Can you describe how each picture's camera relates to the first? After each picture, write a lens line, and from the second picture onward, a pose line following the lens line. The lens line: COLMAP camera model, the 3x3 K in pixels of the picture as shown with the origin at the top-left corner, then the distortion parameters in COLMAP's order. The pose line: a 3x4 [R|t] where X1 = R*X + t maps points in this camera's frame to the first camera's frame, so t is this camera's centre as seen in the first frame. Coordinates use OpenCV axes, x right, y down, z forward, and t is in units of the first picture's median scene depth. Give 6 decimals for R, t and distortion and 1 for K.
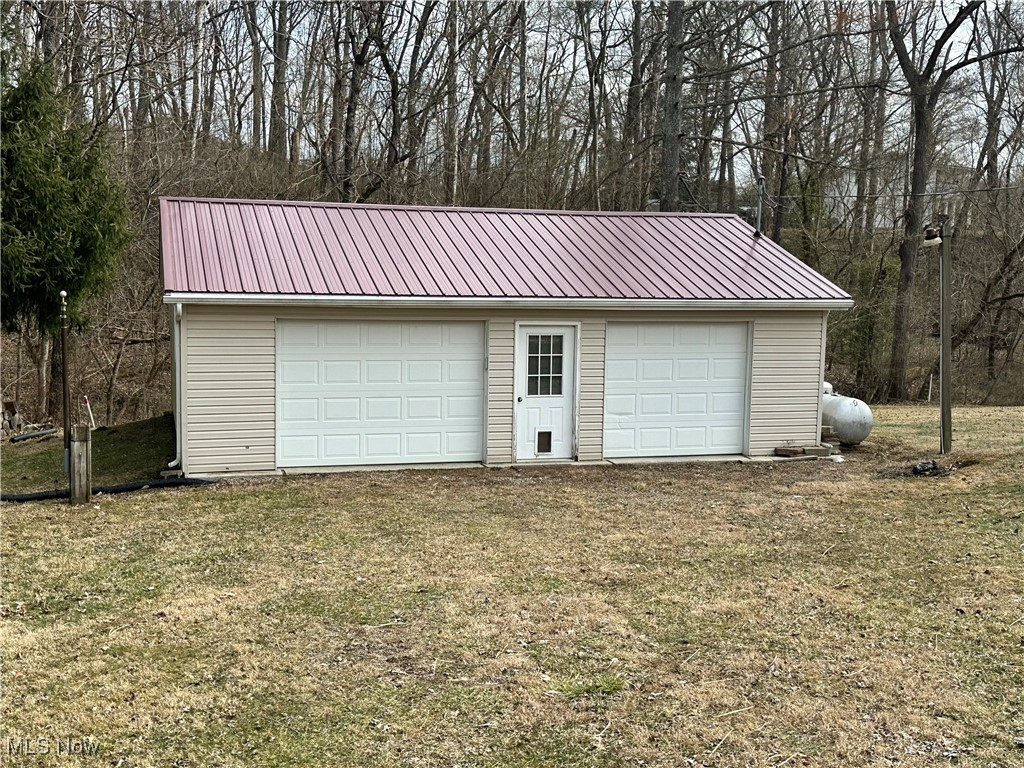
lens RADIAL K [[1211.5, 0, 512.2], [0, 1211.5, 383.2], [0, 0, 1]] dist [0.110941, 0.000000]
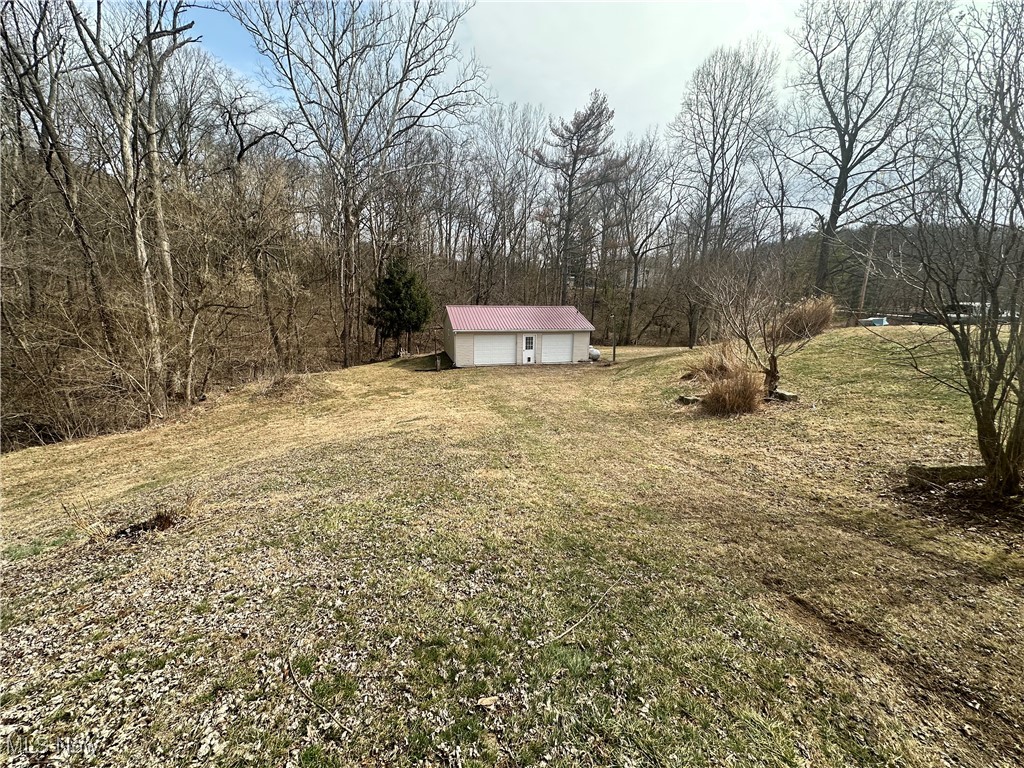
lens RADIAL K [[409.7, 0, 511.2], [0, 409.7, 382.6], [0, 0, 1]] dist [0.000002, 0.001061]
pose [[0.999619, 0.002711, -0.027462, 0.001249], [0.000532, 0.993084, 0.117409, -0.050438], [0.027591, -0.117378, 0.992704, -0.616896]]
